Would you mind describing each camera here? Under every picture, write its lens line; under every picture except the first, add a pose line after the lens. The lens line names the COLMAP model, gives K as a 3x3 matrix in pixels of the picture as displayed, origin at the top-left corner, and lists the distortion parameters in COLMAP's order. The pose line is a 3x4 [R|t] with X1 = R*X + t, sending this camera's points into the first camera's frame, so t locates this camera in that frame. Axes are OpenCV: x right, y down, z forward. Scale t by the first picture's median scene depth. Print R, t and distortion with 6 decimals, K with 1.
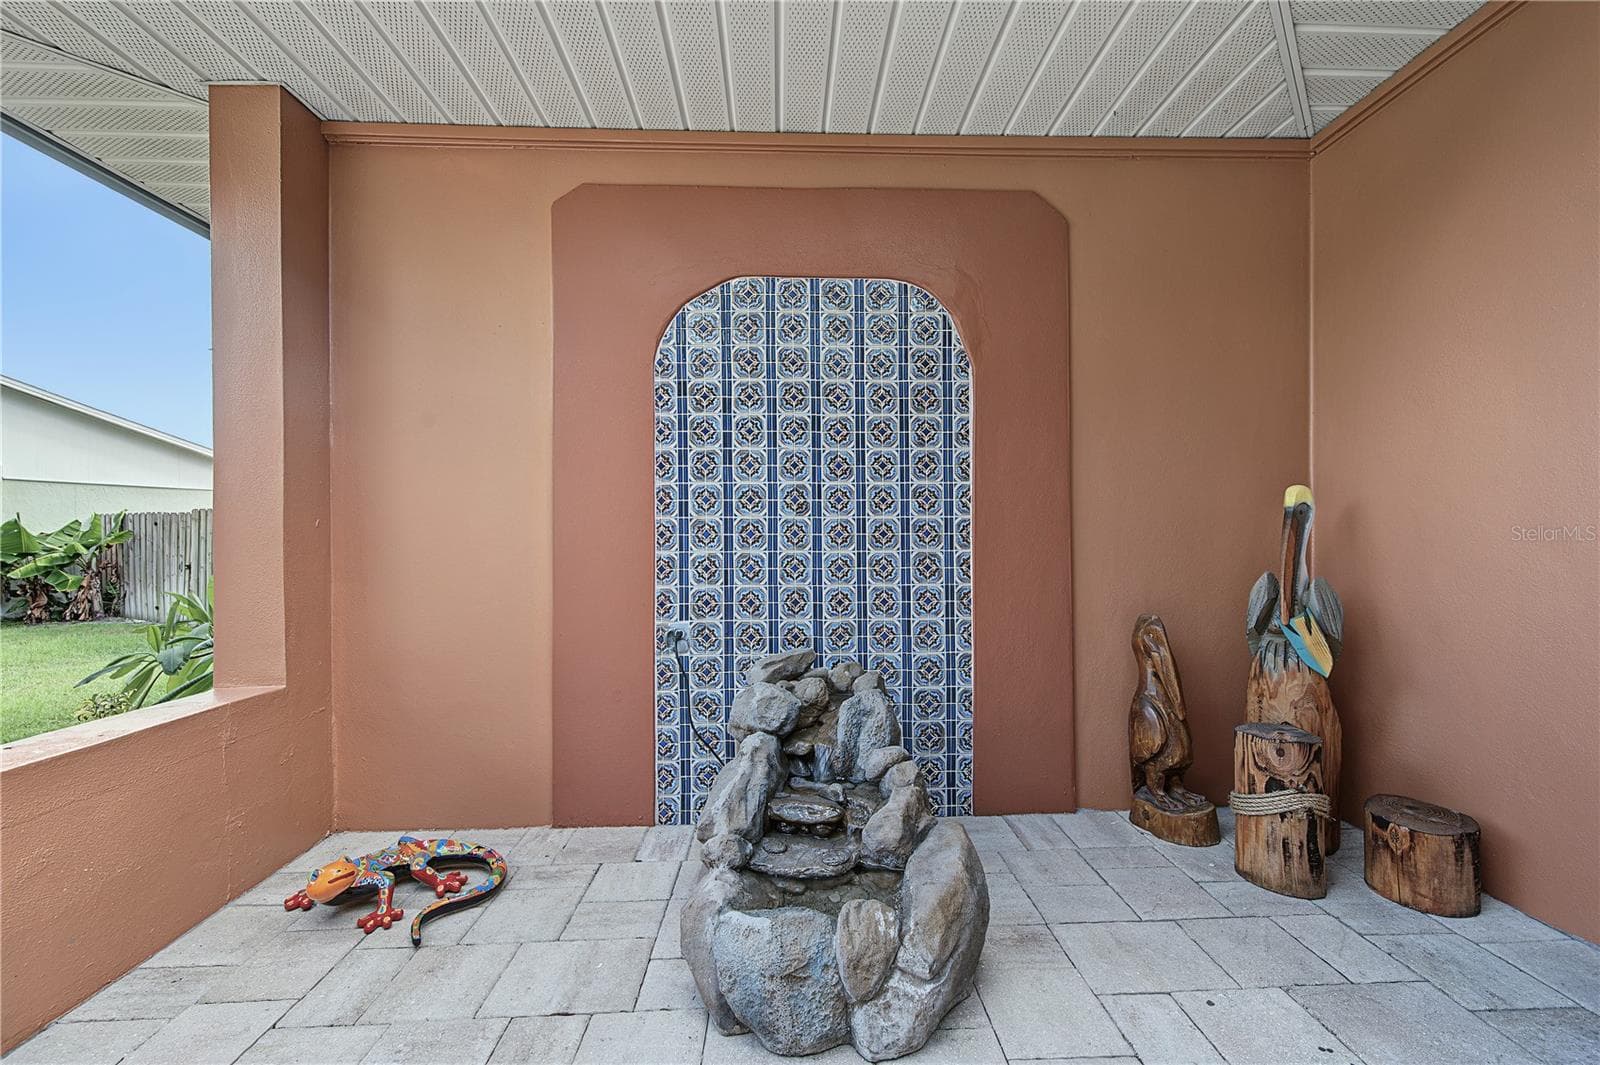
lens RADIAL K [[626.4, 0, 804.2], [0, 626.4, 548.6], [0, 0, 1]] dist [0.000403, -0.000168]
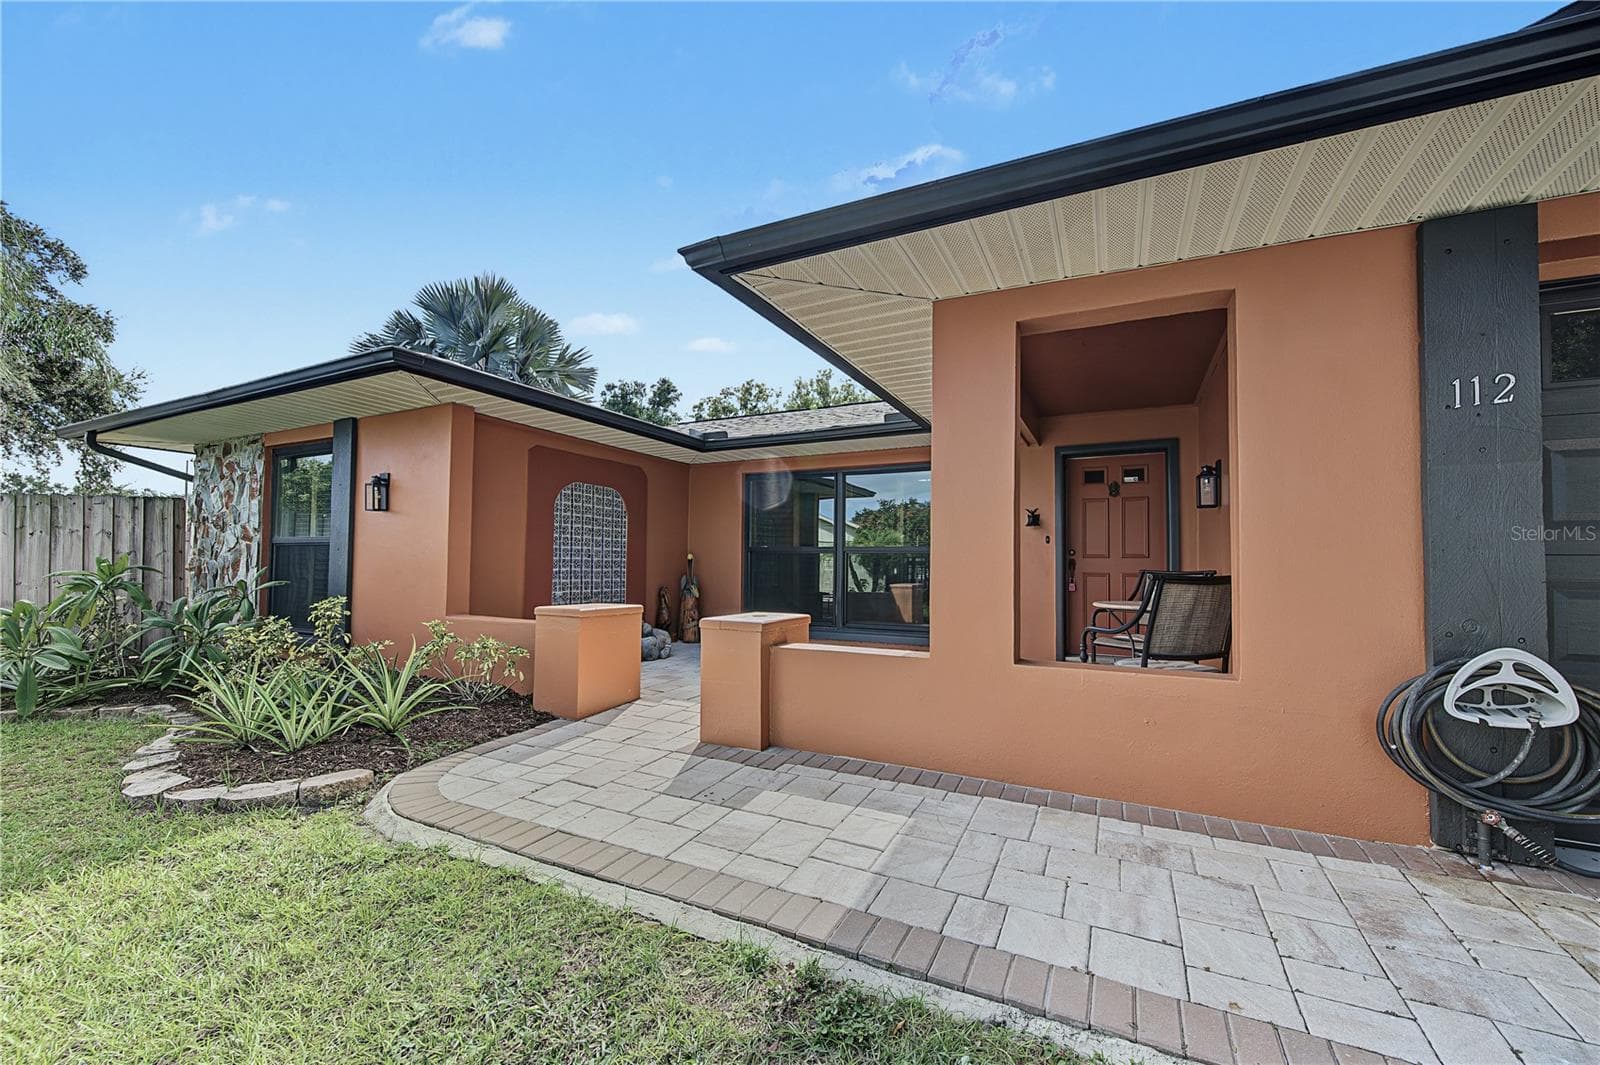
lens RADIAL K [[626.4, 0, 804.2], [0, 626.4, 548.6], [0, 0, 1]] dist [0.000403, -0.000168]
pose [[0.477970, 0.032525, 0.877774, -2.347218], [-0.014468, 0.999470, -0.029156, -0.024145], [-0.878257, 0.001236, 0.478188, -1.550072]]
